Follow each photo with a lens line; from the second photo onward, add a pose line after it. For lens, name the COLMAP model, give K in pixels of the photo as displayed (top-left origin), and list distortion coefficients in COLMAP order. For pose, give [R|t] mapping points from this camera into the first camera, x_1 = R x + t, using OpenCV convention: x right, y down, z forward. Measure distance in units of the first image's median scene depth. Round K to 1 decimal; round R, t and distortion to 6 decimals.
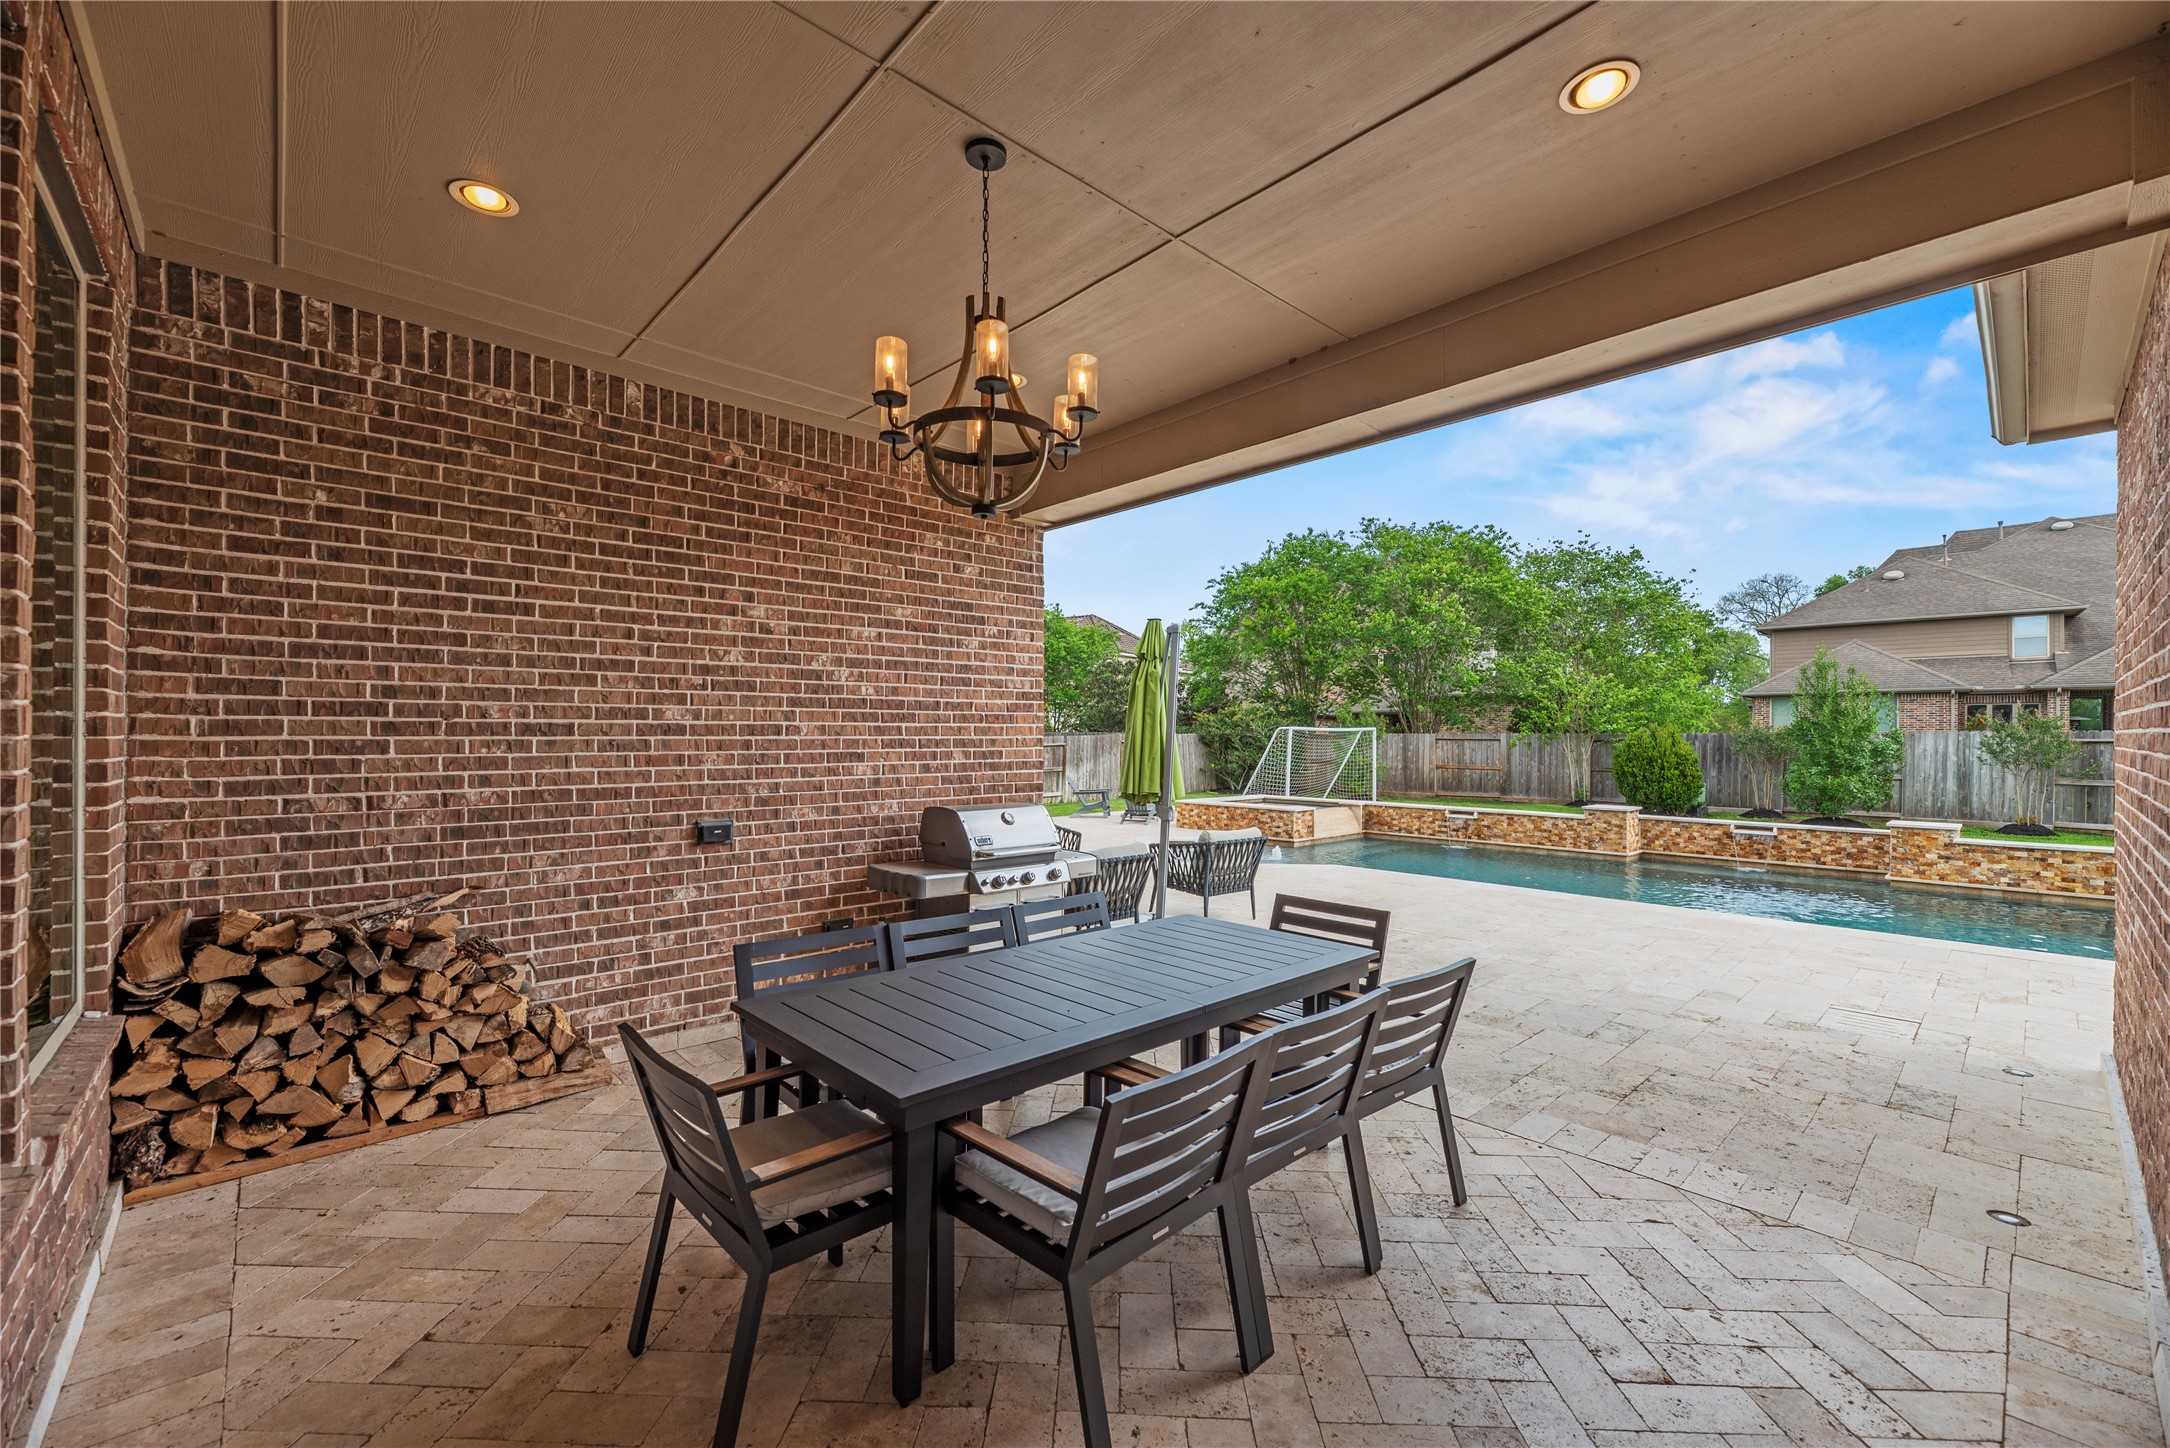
lens RADIAL K [[884.8, 0, 1086.8], [0, 884.8, 733.7], [0, 0, 1]] dist [-0.000446, 0.001049]
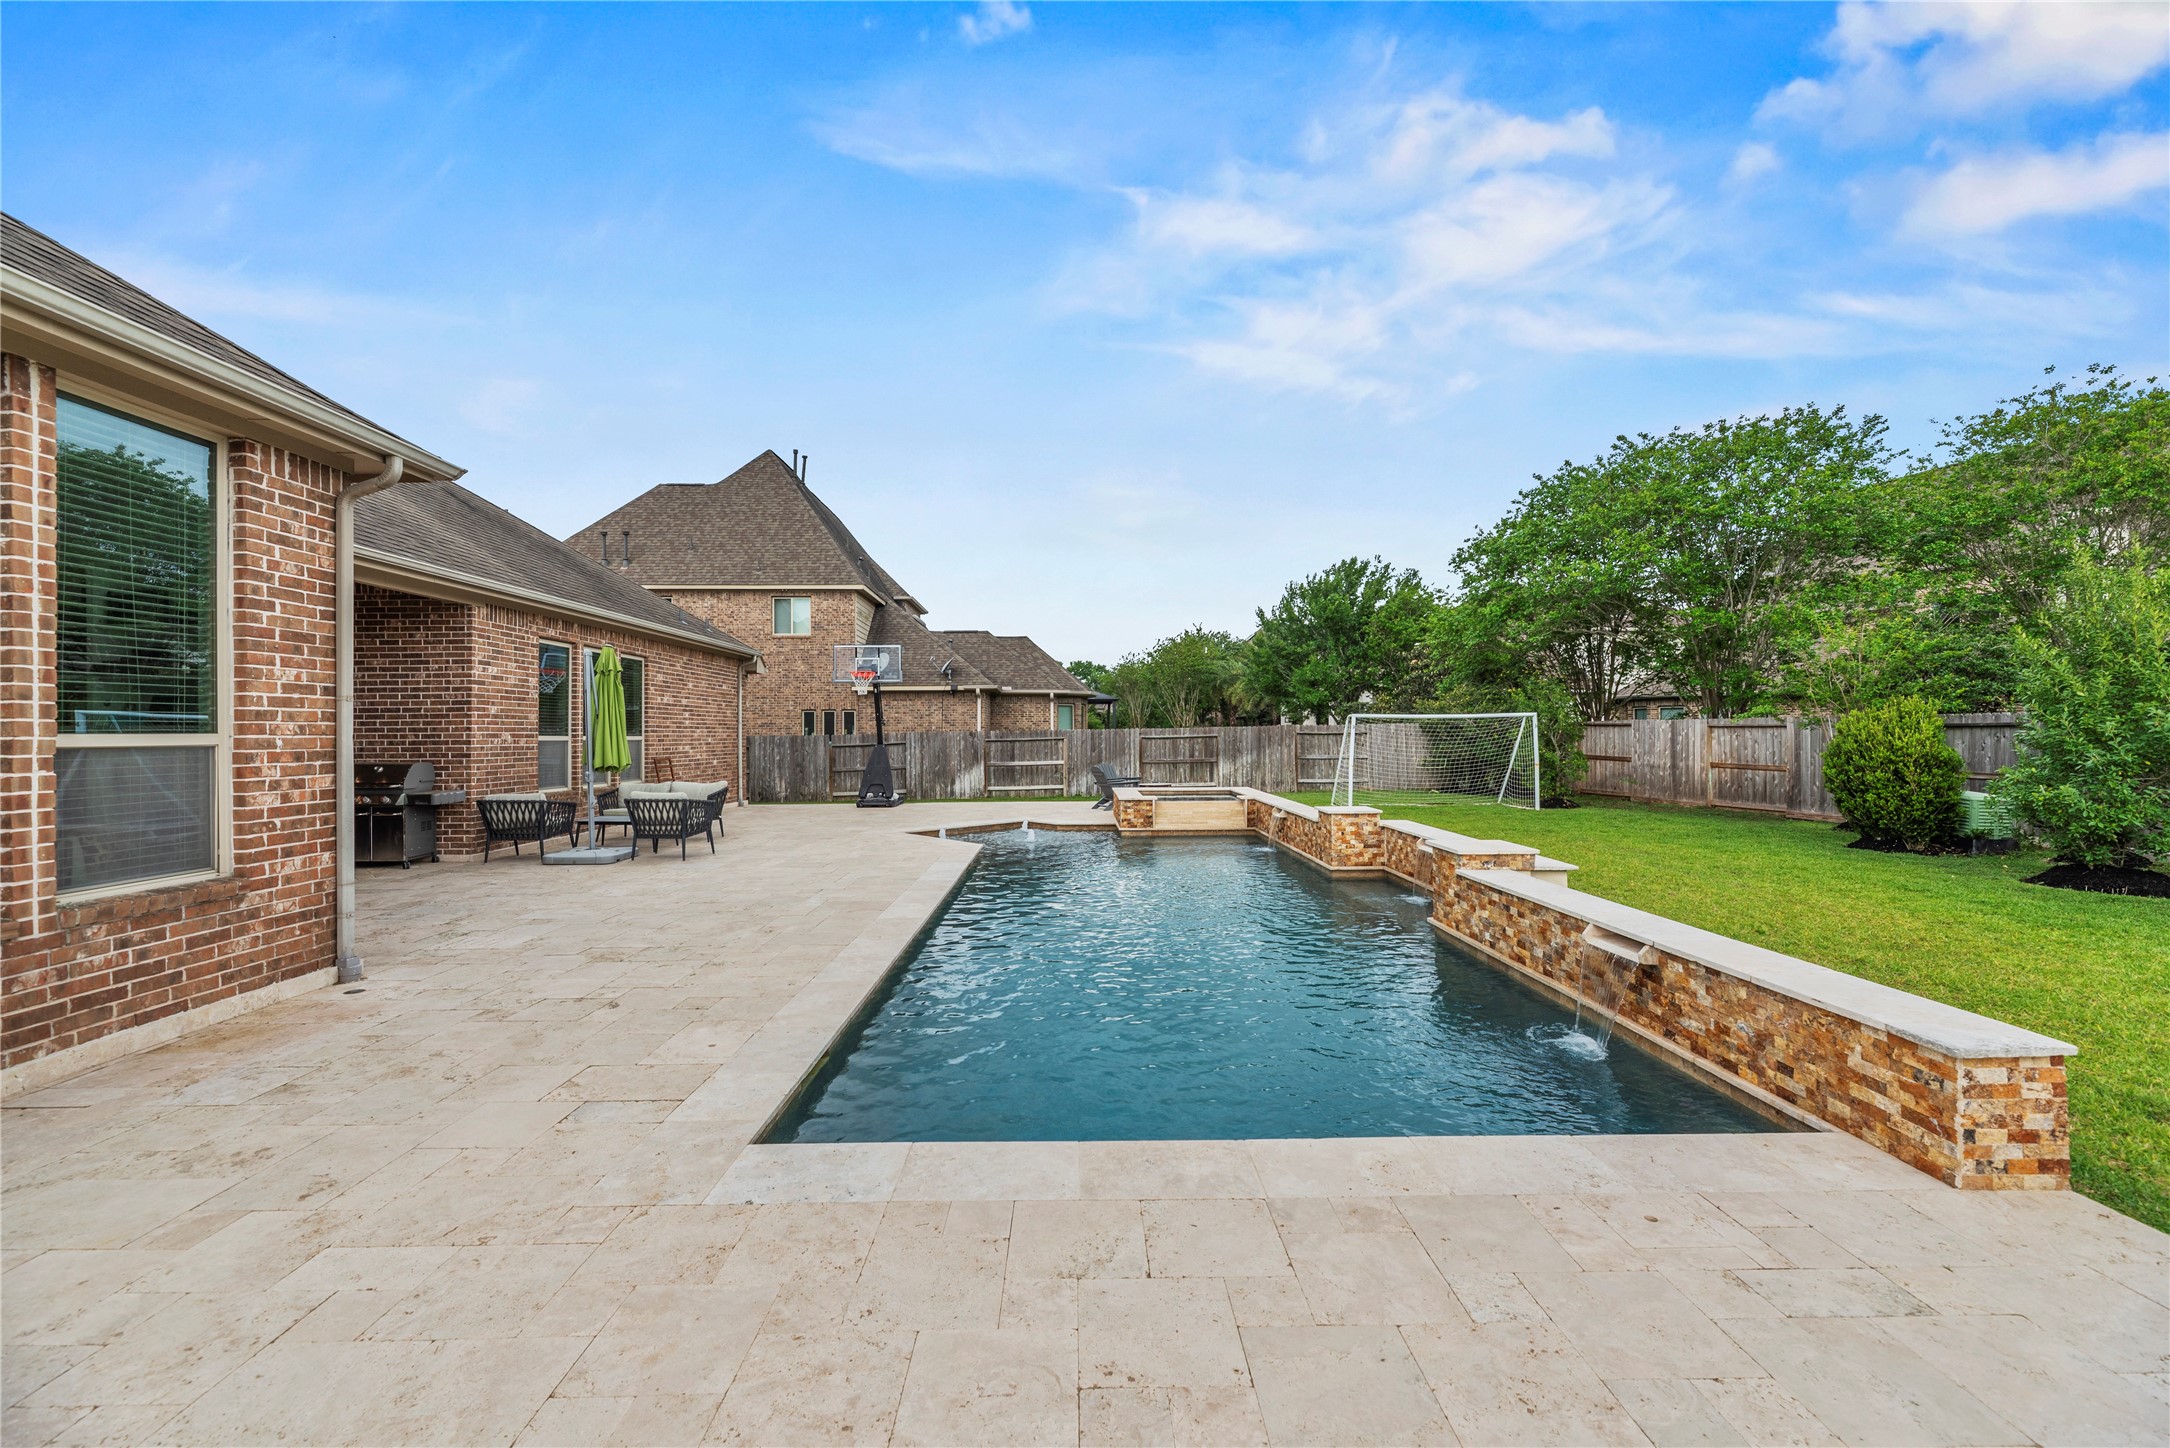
lens RADIAL K [[879.5, 0, 1086.6], [0, 879.5, 730.7], [0, 0, 1]] dist [-0.000637, 0.000349]
pose [[0.743281, -0.008095, -0.668930, 0.532293], [0.008746, 0.999959, -0.002383, 0.007058], [0.668922, -0.004079, 0.743322, 0.144888]]
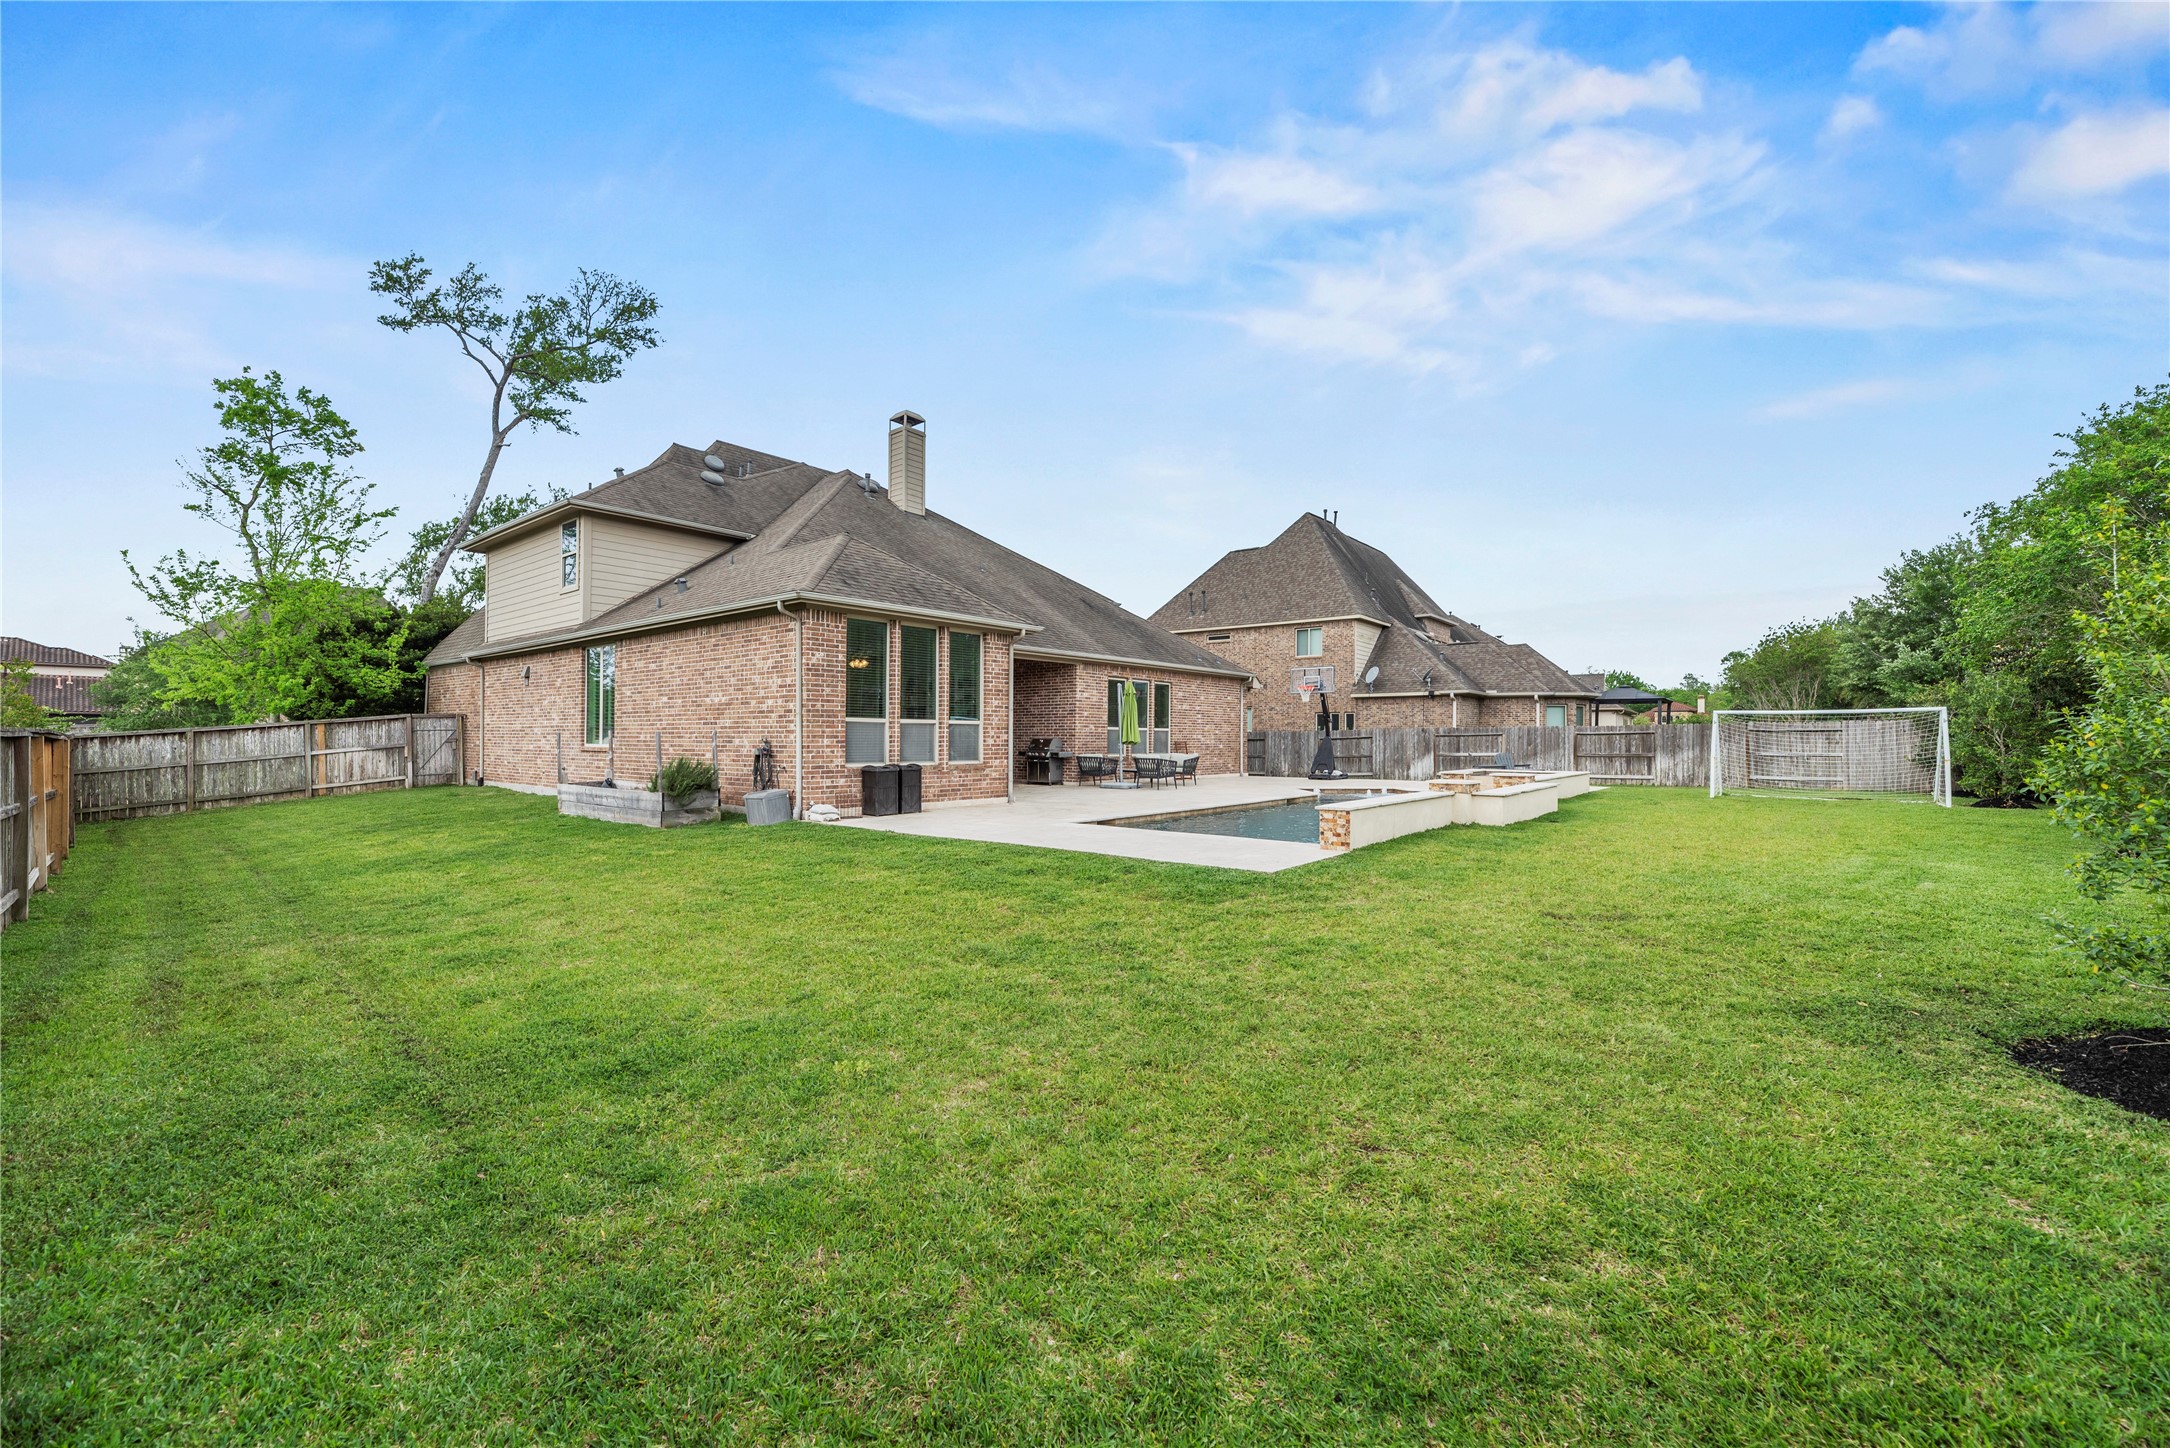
lens RADIAL K [[884.8, 0, 1086.8], [0, 884.8, 733.7], [0, 0, 1]] dist [-0.000446, 0.001049]
pose [[0.135795, -0.006284, -0.990717, 0.952742], [0.000248, 0.999980, -0.006309, 0.020221], [0.990737, 0.000611, 0.135794, 0.150745]]
